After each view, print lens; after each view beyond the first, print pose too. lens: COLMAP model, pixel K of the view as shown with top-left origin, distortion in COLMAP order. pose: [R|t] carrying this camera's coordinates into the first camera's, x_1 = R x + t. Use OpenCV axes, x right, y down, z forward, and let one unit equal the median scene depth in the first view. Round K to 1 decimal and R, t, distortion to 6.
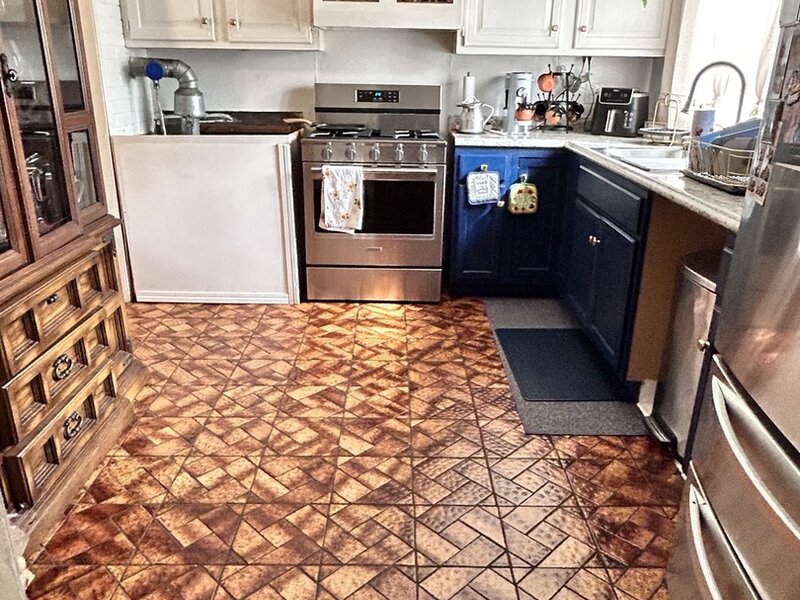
lens RADIAL K [[630.2, 0, 400.1], [0, 630.2, 300.2], [0, 0, 1]] dist [-0.006426, -0.003246]
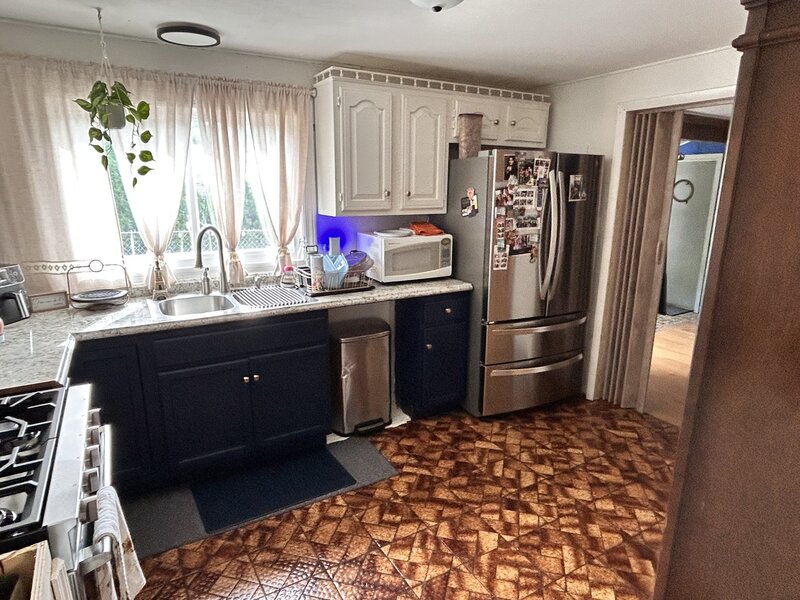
lens RADIAL K [[478.8, 0, 400.3], [0, 478.8, 300.1], [0, 0, 1]] dist [-0.004915, 0.000708]
pose [[-0.495704, -0.228606, 0.837865, -0.701020], [0.288499, 0.866609, 0.407133, -0.649254], [-0.819174, 0.443541, -0.363628, 1.323745]]
